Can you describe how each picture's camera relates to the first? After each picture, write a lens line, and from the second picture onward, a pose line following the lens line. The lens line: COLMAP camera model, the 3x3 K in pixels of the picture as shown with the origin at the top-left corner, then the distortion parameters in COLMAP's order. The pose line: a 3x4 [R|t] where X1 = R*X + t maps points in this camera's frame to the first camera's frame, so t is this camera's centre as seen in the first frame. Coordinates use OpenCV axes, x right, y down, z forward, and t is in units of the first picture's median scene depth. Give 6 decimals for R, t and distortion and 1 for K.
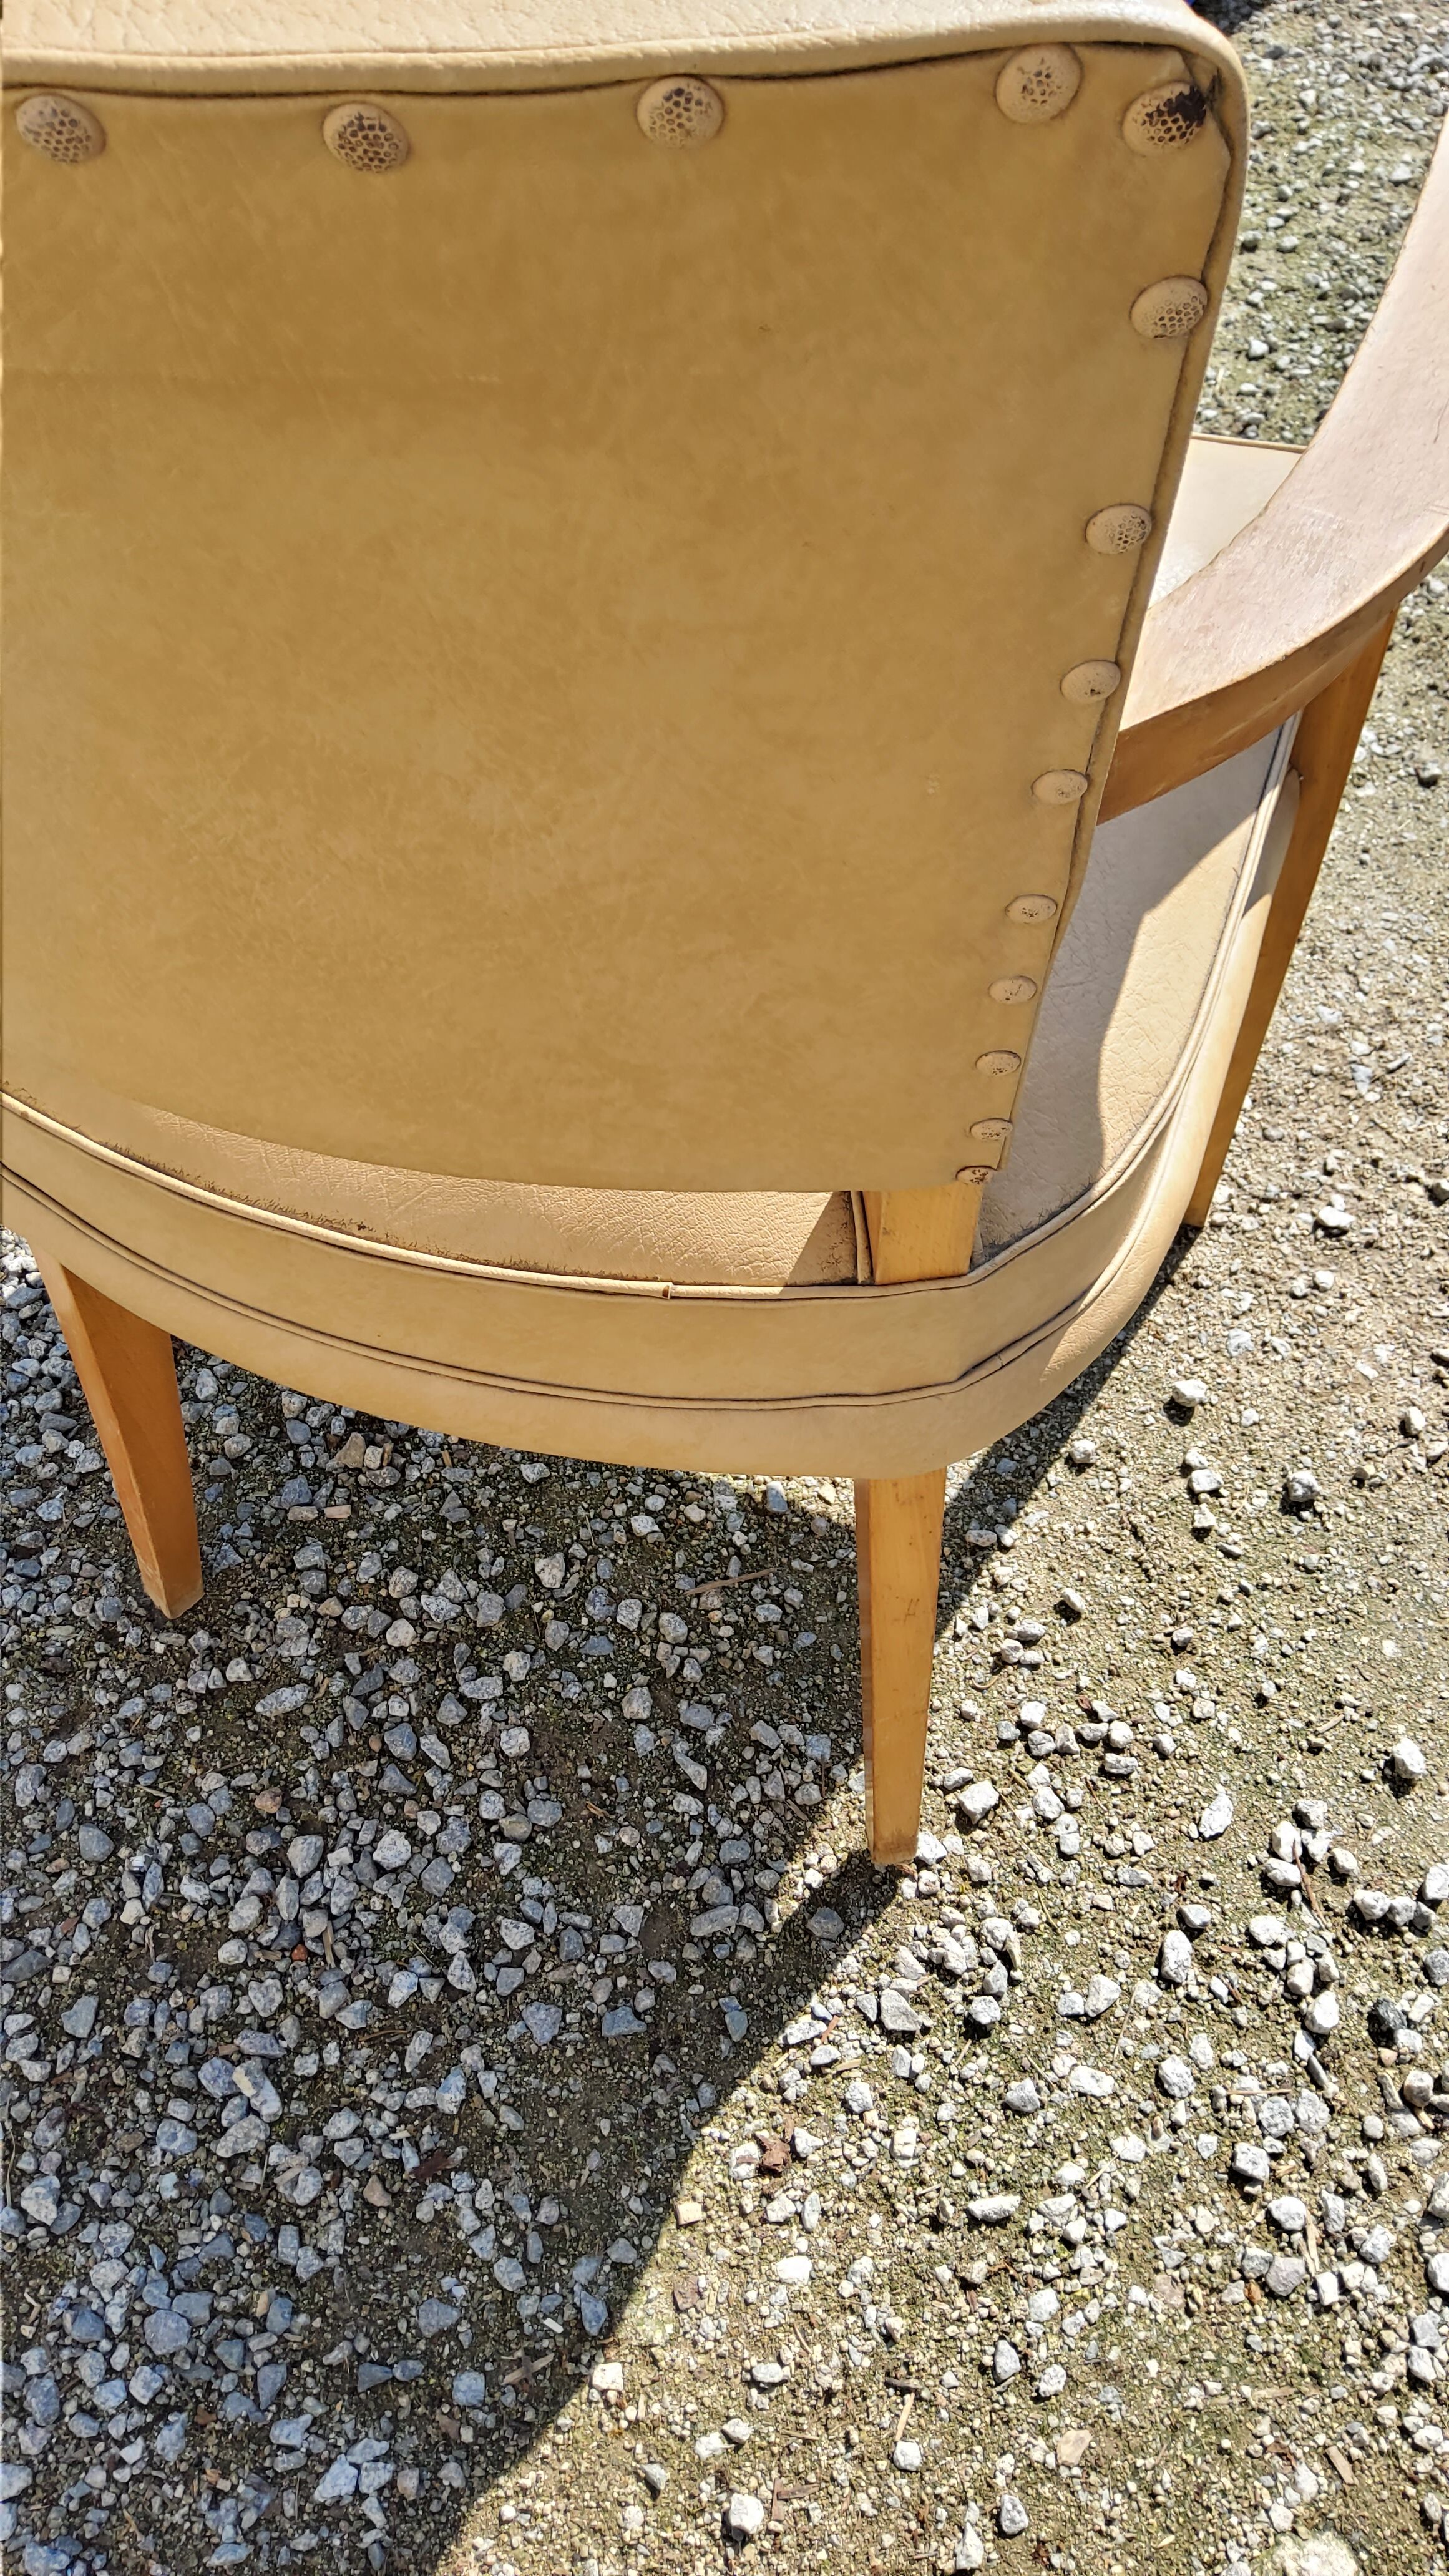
lens RADIAL K [[2018.4, 0, 726.4], [0, 2018.4, 1245.0], [0, 0, 1]] dist [0.068096, -0.111510]
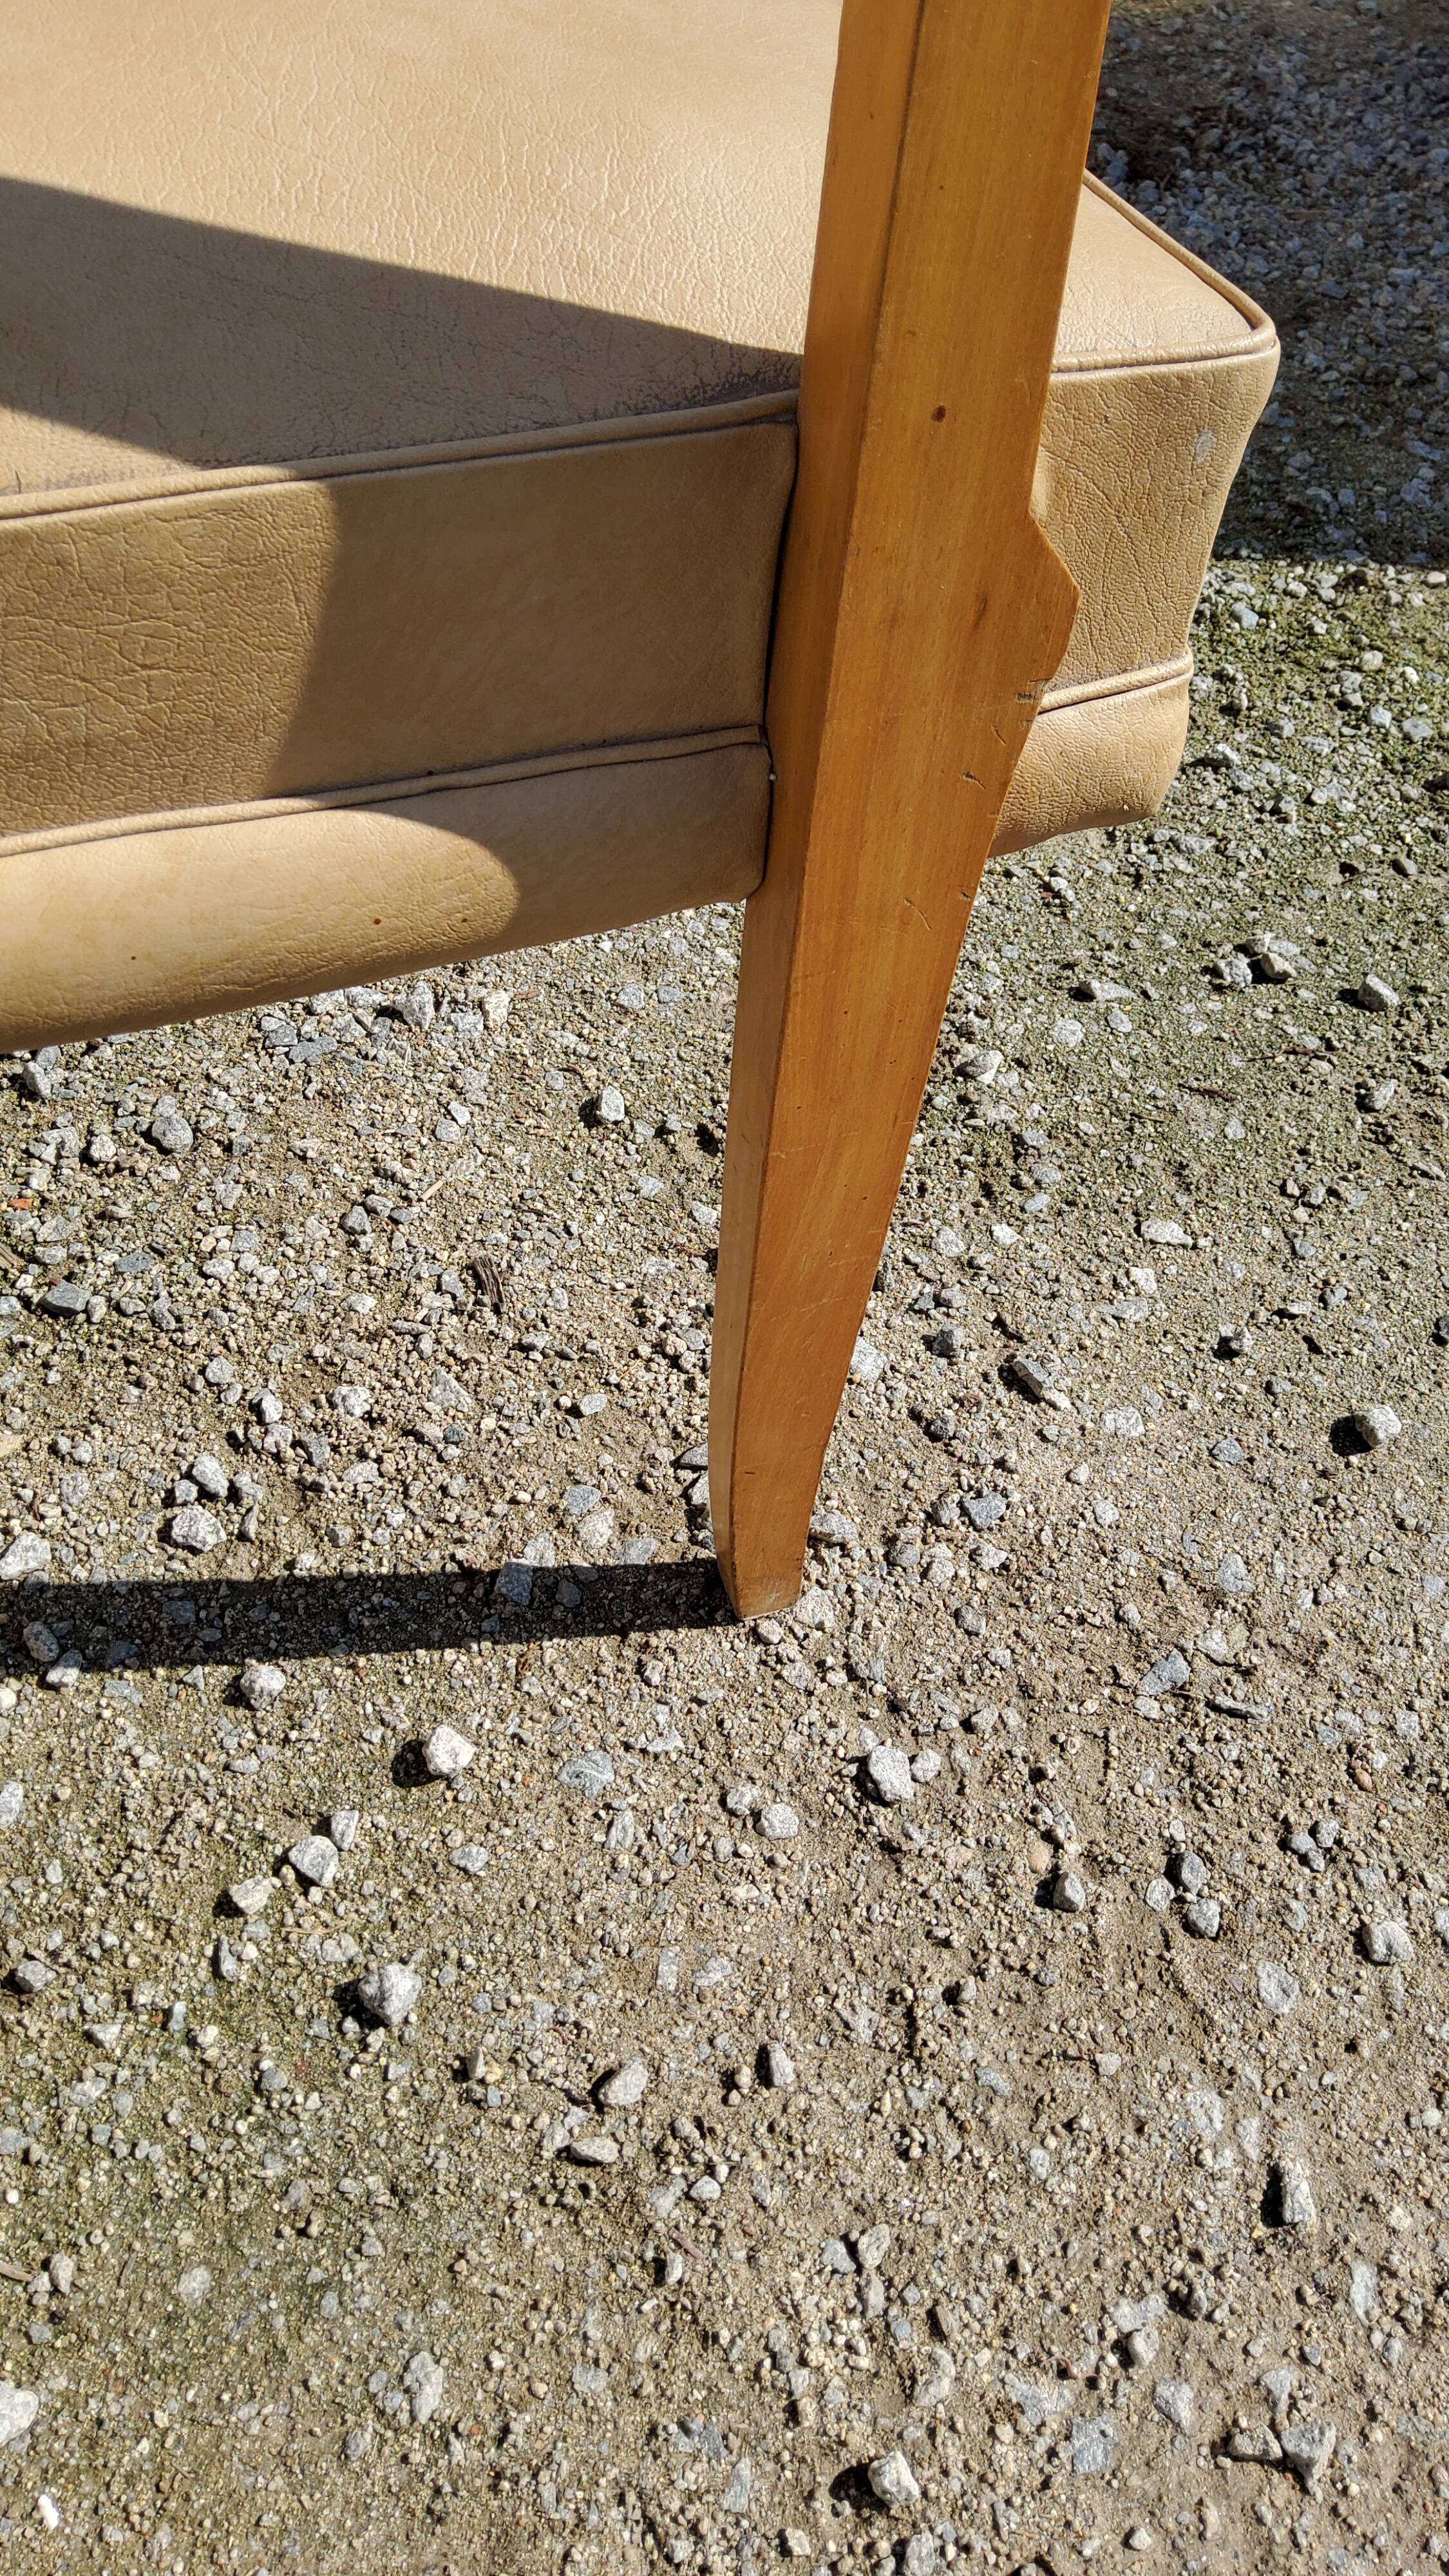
lens RADIAL K [[1940.7, 0, 720.2], [0, 1940.7, 1282.0], [0, 0, 1]] dist [0.134992, -0.253197]
pose [[0.627856, 0.647959, -0.431213, 0.505724], [-0.690208, 0.719576, 0.076306, -0.148657], [0.359734, 0.249718, 0.899017, 0.537081]]
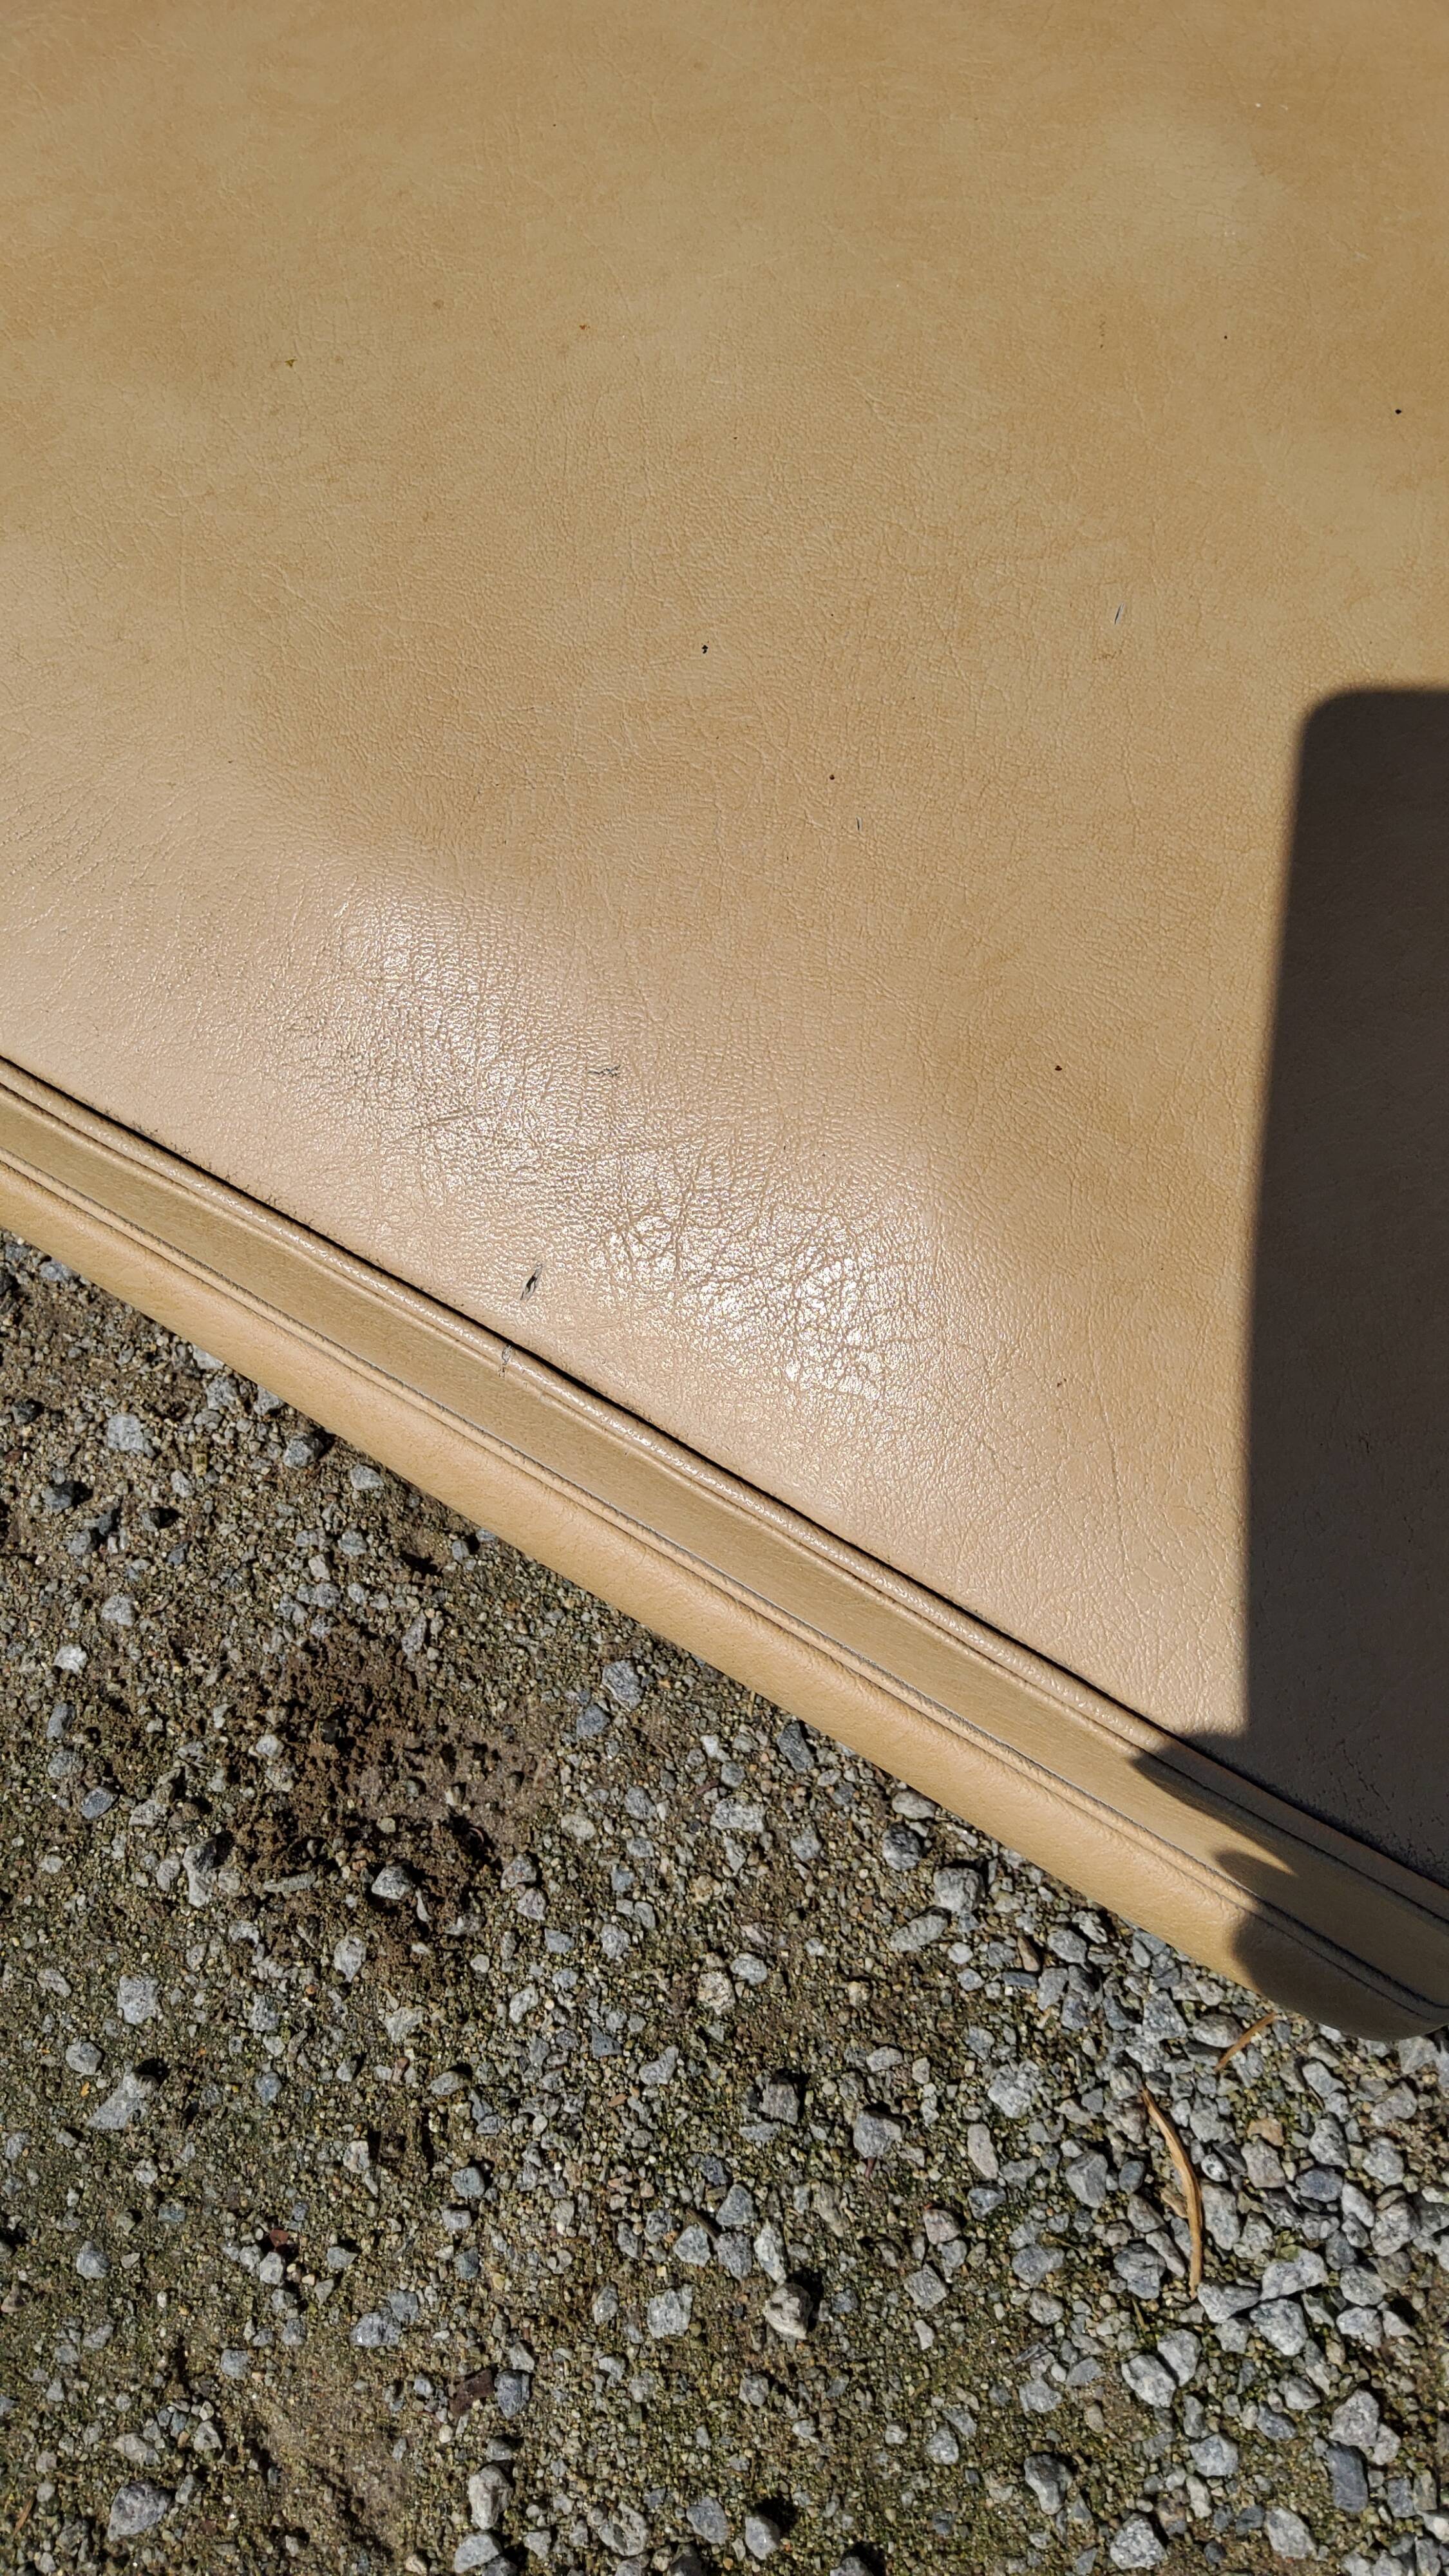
lens RADIAL K [[1934.1, 0, 746.7], [0, 1934.1, 1283.9], [0, 0, 1]] dist [0.080062, -0.149227]
pose [[-0.970311, -0.194301, 0.144026, -0.124603], [0.224068, -0.497990, 0.837735, -0.686840], [-0.091049, 0.845135, 0.526742, 0.778779]]
